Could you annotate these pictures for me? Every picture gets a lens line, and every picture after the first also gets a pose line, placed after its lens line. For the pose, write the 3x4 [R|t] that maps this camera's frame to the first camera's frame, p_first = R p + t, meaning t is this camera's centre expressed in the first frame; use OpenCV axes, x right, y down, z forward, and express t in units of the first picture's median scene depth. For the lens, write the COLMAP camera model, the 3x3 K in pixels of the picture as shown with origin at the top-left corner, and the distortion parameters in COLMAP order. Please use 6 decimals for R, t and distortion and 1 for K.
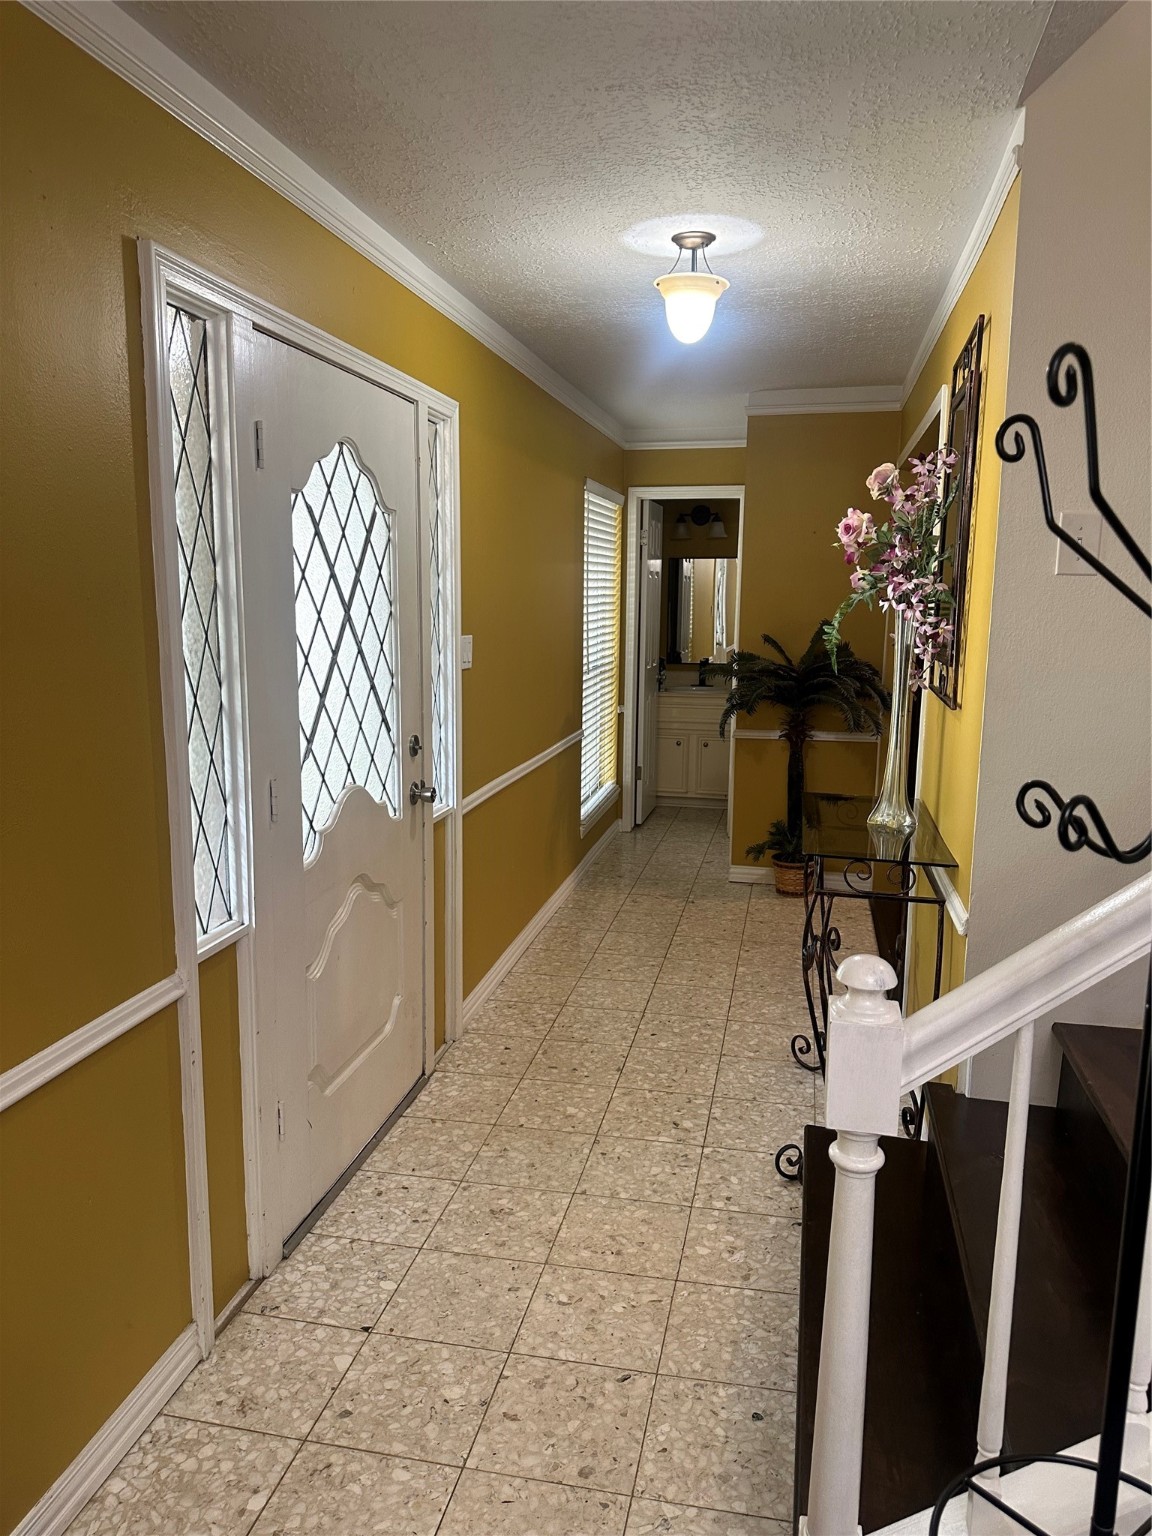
lens RADIAL K [[1087.5, 0, 569.1], [0, 1087.5, 771.5], [0, 0, 1]] dist [0.039306, -0.045791]
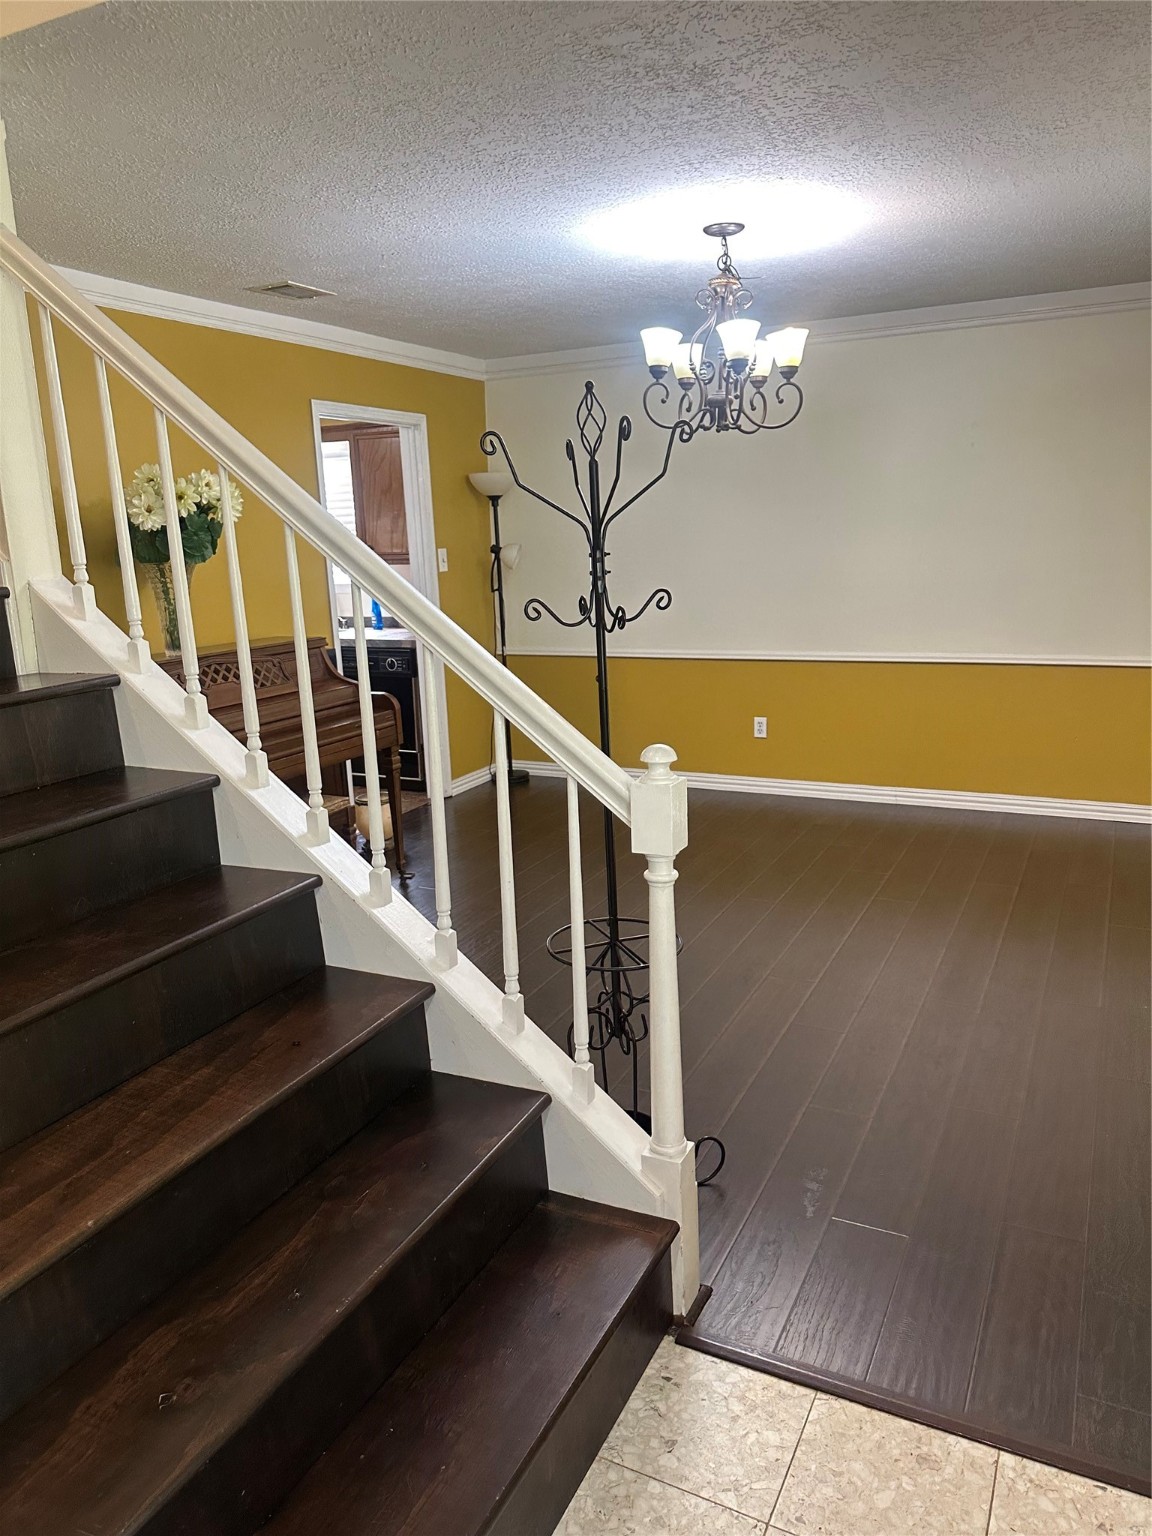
lens RADIAL K [[1086.5, 0, 579.6], [0, 1086.5, 772.6], [0, 0, 1]] dist [-0.011816, -0.009467]
pose [[-0.970185, -0.025822, 0.240987, 0.006818], [0.067829, 0.925649, 0.372254, -0.167248], [-0.232682, 0.377501, -0.896299, 1.081624]]
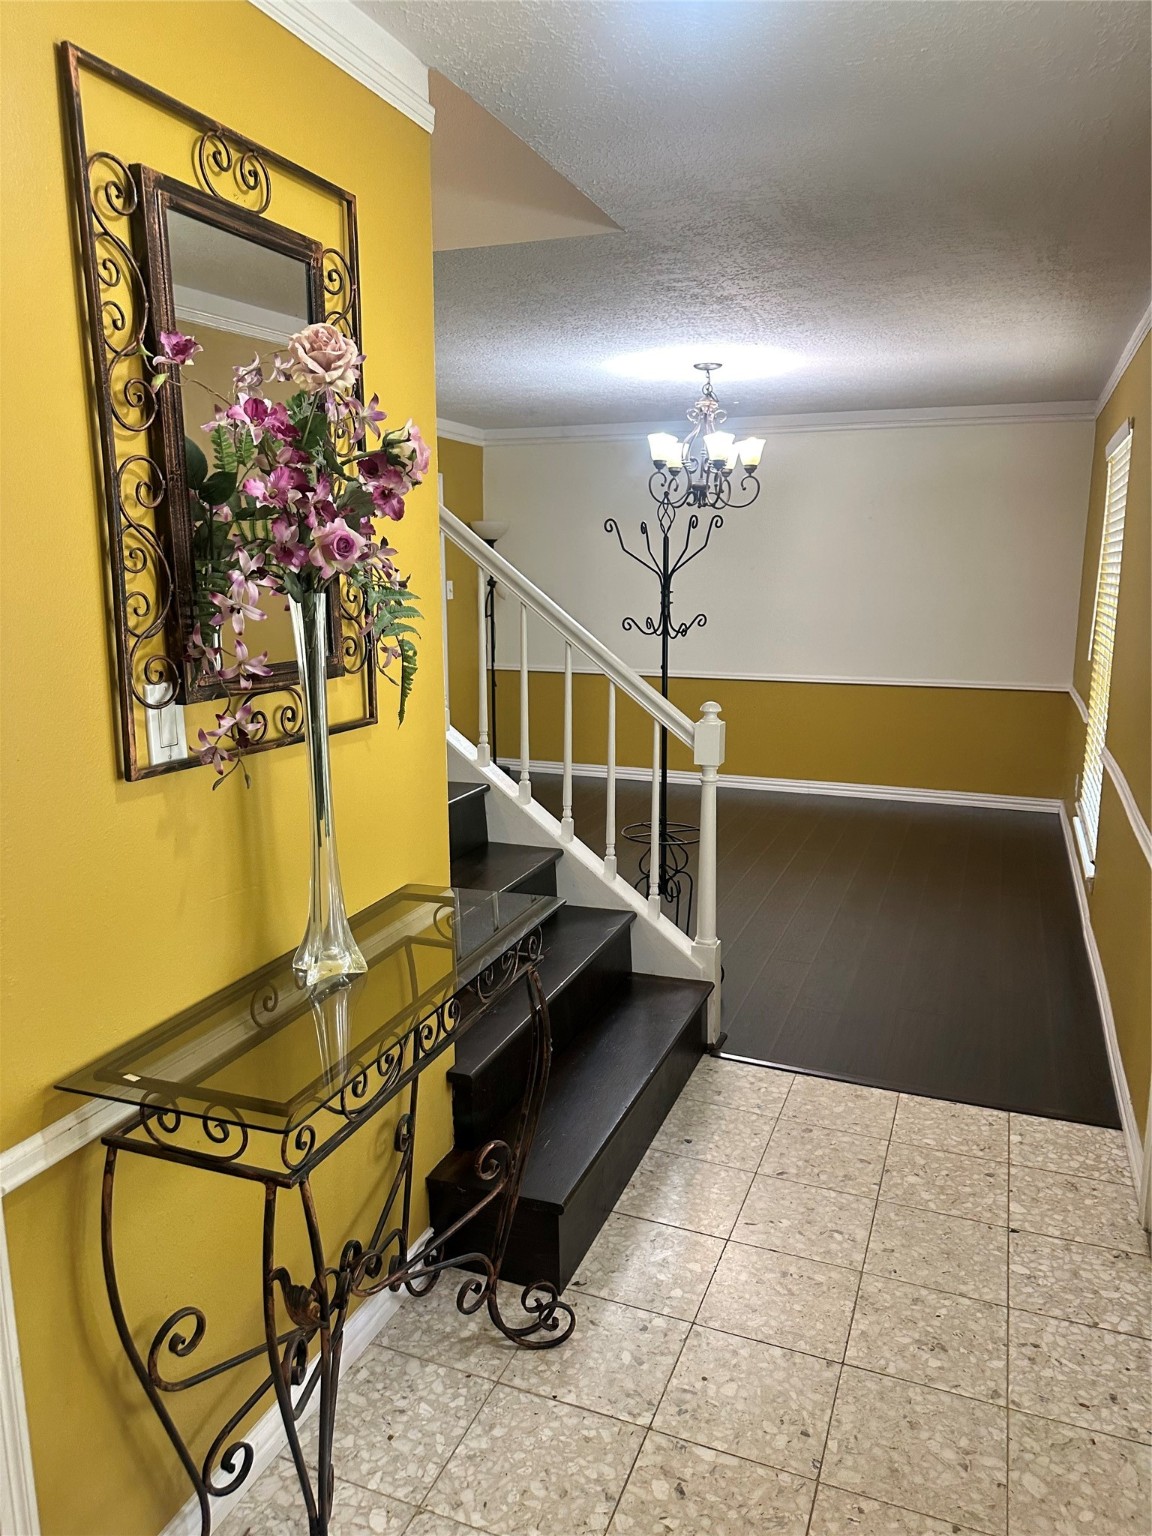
lens RADIAL K [[1071.5, 0, 563.7], [0, 1071.5, 766.6], [0, 0, 1]] dist [0.028801, -0.039866]
pose [[-0.986481, -0.039854, 0.158957, 0.095470], [0.017536, 0.938736, 0.344192, -0.273762], [-0.162936, 0.342326, -0.925346, 1.616148]]
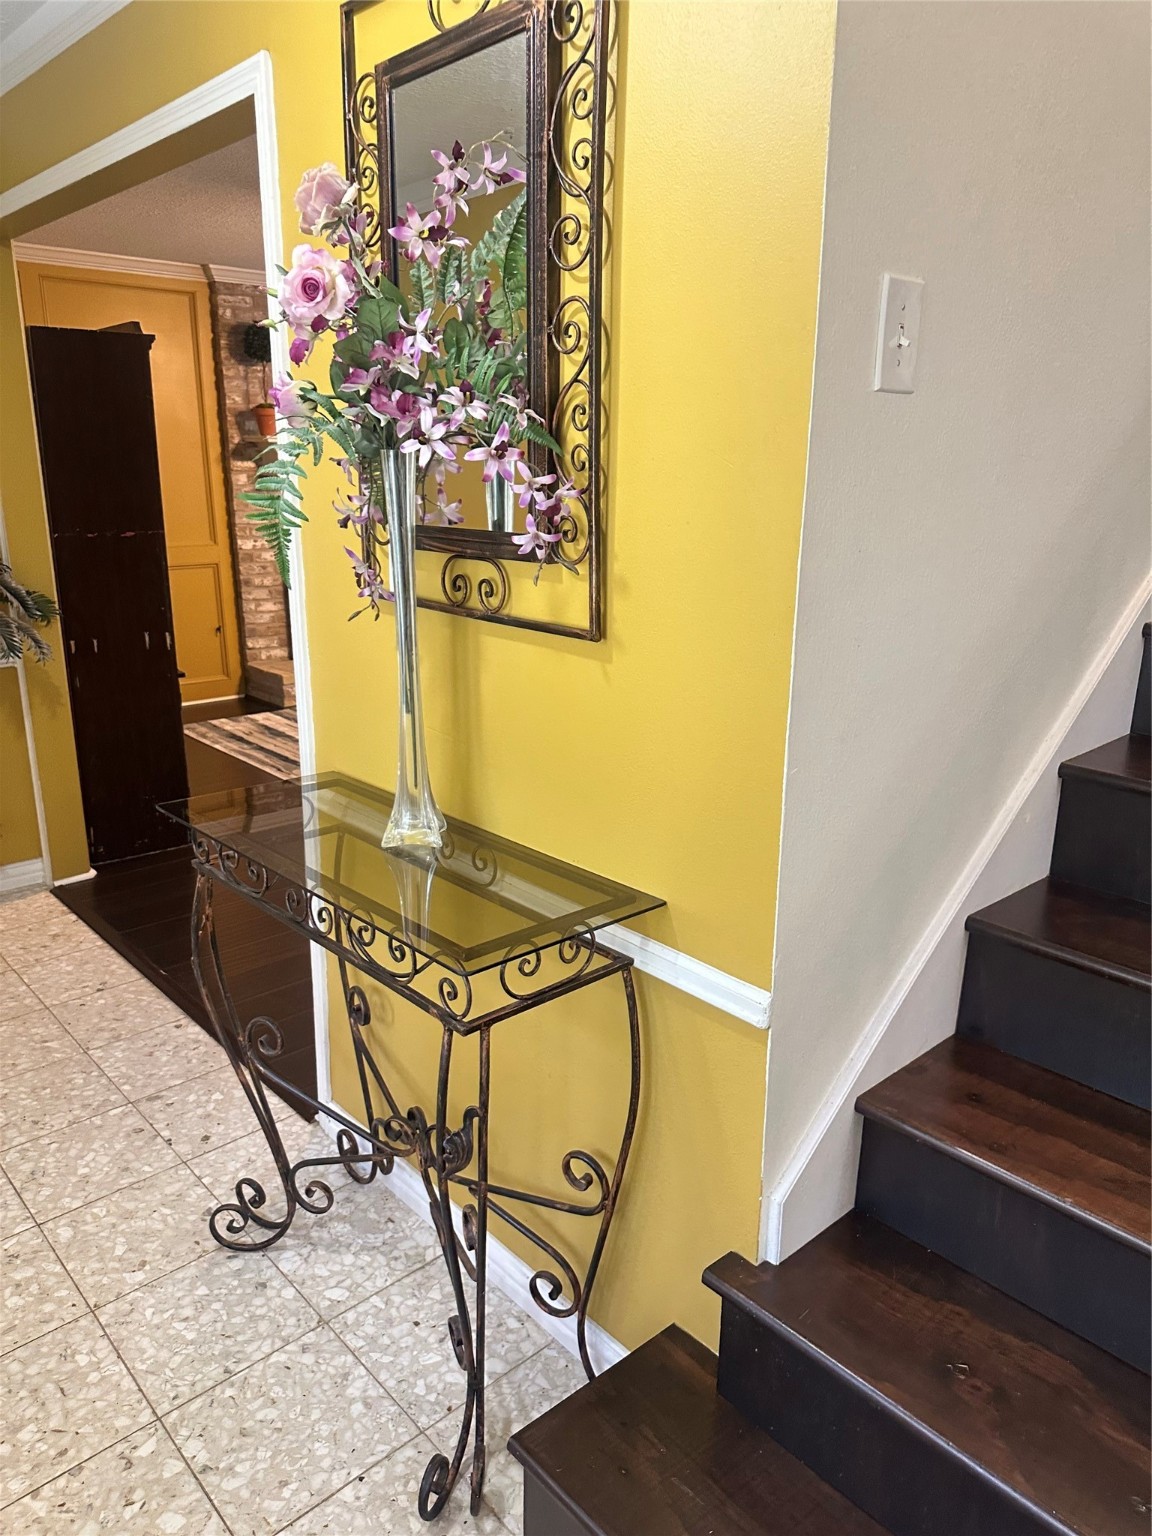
lens RADIAL K [[1087.5, 0, 569.1], [0, 1087.5, 771.5], [0, 0, 1]] dist [0.039306, -0.045791]
pose [[0.582861, -0.234219, 0.778084, -0.109352], [0.133176, 0.972144, 0.192872, -0.096730], [-0.801584, -0.008795, 0.597817, 0.638988]]
